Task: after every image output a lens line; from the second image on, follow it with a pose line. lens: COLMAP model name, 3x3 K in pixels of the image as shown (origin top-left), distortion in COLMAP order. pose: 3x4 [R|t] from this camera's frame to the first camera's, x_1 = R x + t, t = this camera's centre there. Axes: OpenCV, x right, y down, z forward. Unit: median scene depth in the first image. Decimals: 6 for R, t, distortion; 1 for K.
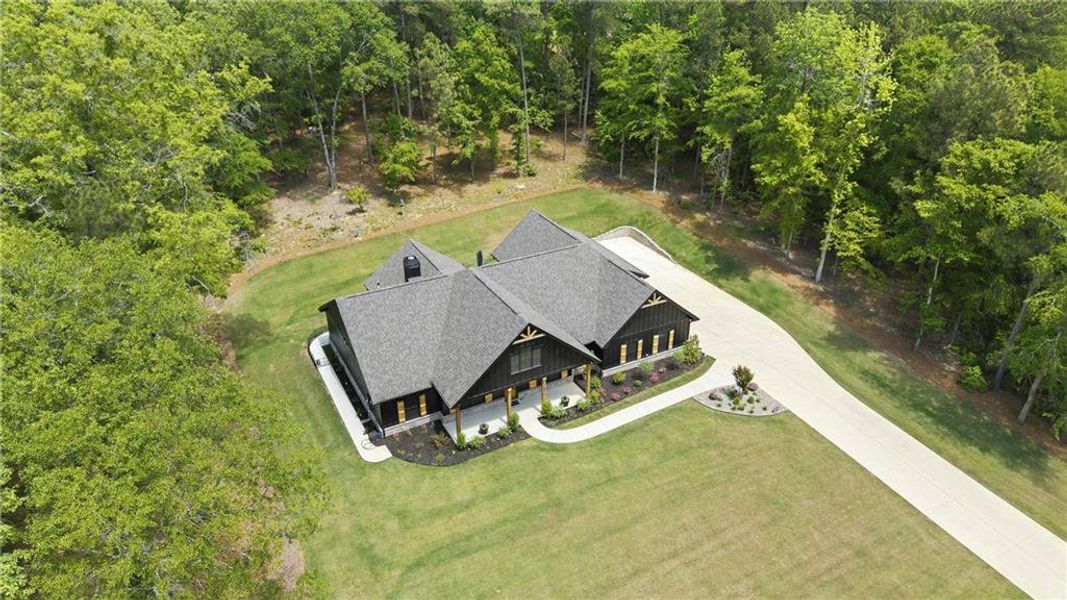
lens RADIAL K [[728.6, 0, 533.5], [0, 728.6, 300.0], [0, 0, 1]] dist [0.003307, -0.000245]
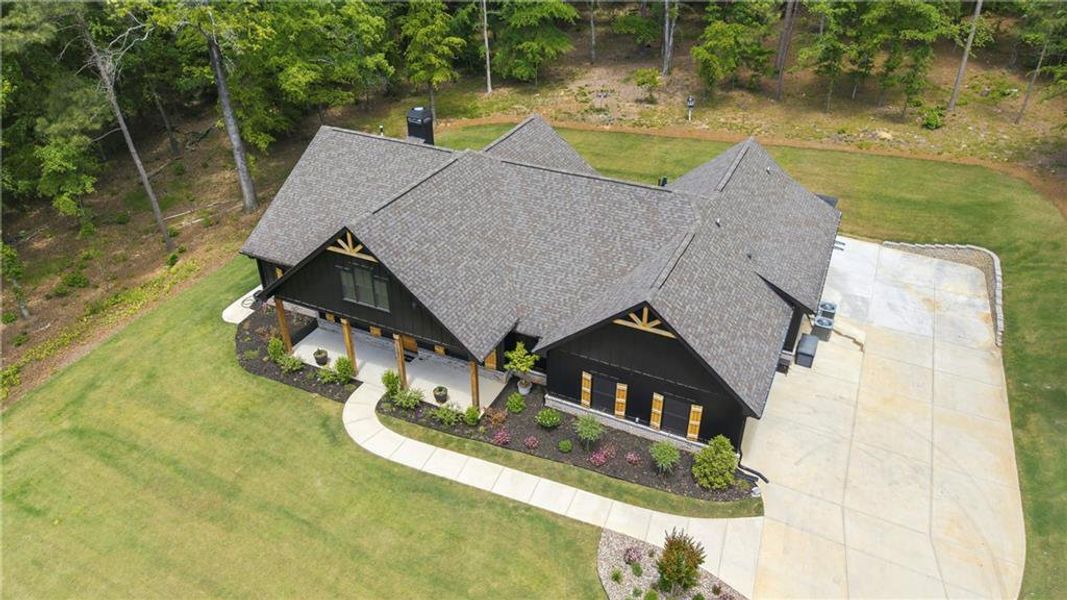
lens RADIAL K [[728.6, 0, 533.5], [0, 728.6, 300.0], [0, 0, 1]] dist [0.003307, -0.000245]
pose [[0.577953, 0.426245, -0.695906, 0.438404], [-0.380766, 0.895089, 0.232018, -0.092913], [0.721795, 0.130882, 0.679619, 0.586610]]
